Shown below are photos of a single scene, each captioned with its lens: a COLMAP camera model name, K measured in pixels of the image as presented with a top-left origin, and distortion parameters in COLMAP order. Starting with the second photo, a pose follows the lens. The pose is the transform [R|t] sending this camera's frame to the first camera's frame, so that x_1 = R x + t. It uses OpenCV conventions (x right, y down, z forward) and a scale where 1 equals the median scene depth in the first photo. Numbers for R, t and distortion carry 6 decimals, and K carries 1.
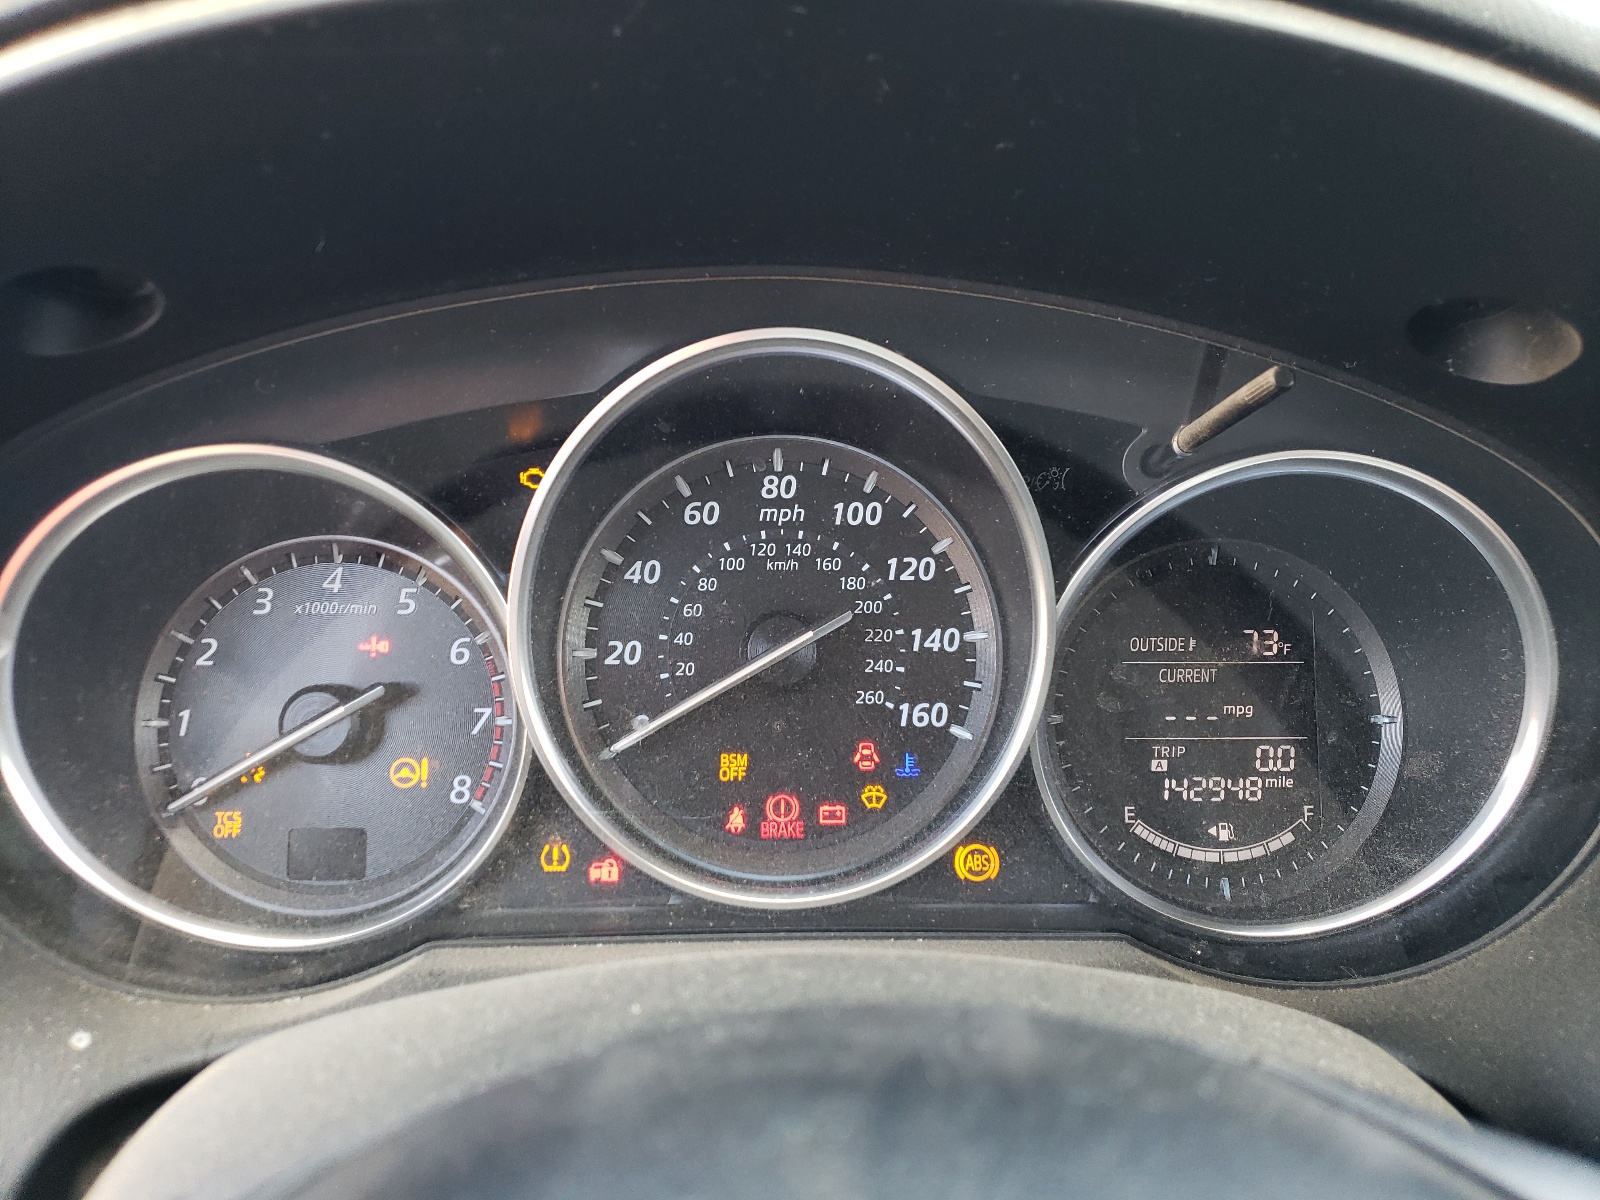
lens RADIAL K [[1210.6, 0, 800.2], [0, 1210.6, 598.5], [0, 0, 1]] dist [0.004773, 0.000561]
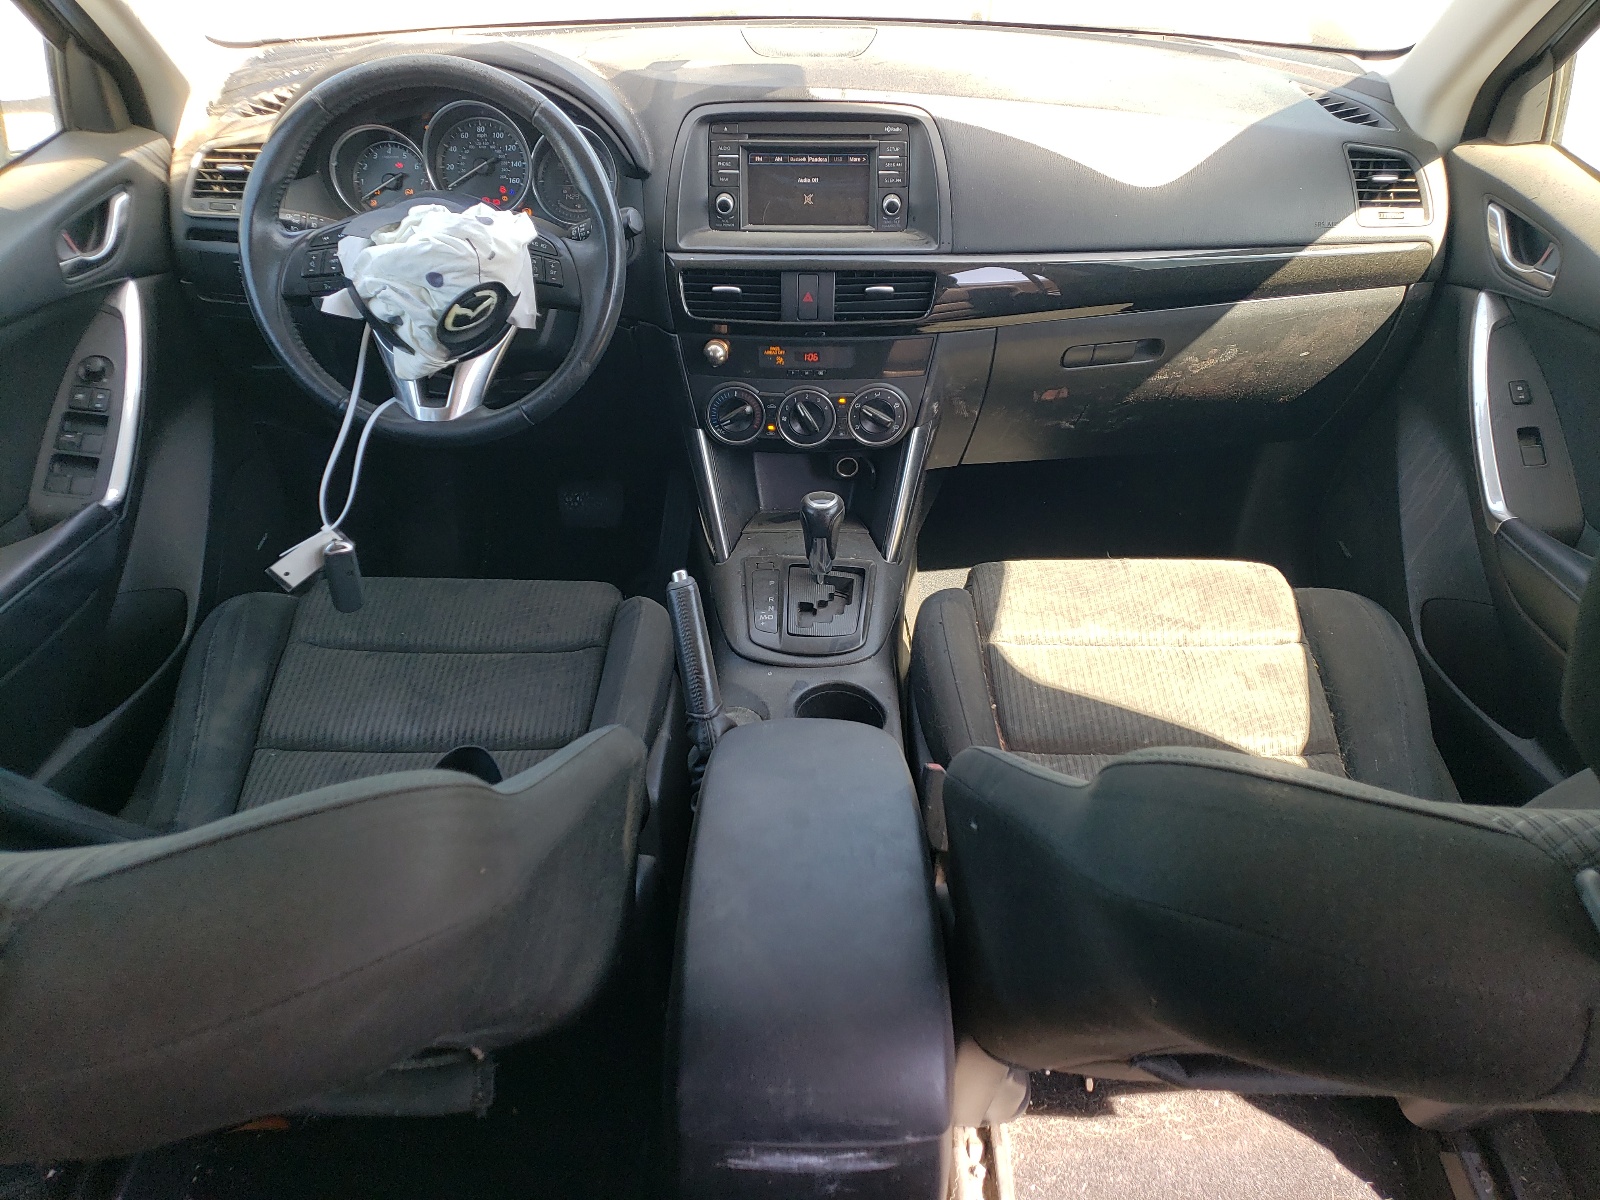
lens RADIAL K [[1210.6, 0, 800.6], [0, 1210.6, 600.7], [0, 0, 1]] dist [0.004773, 0.000561]
pose [[0.999333, 0.008594, -0.035495, 1.414337], [0.002441, 0.954026, 0.299713, 0.247738], [0.036439, -0.299600, 0.953369, -4.007688]]
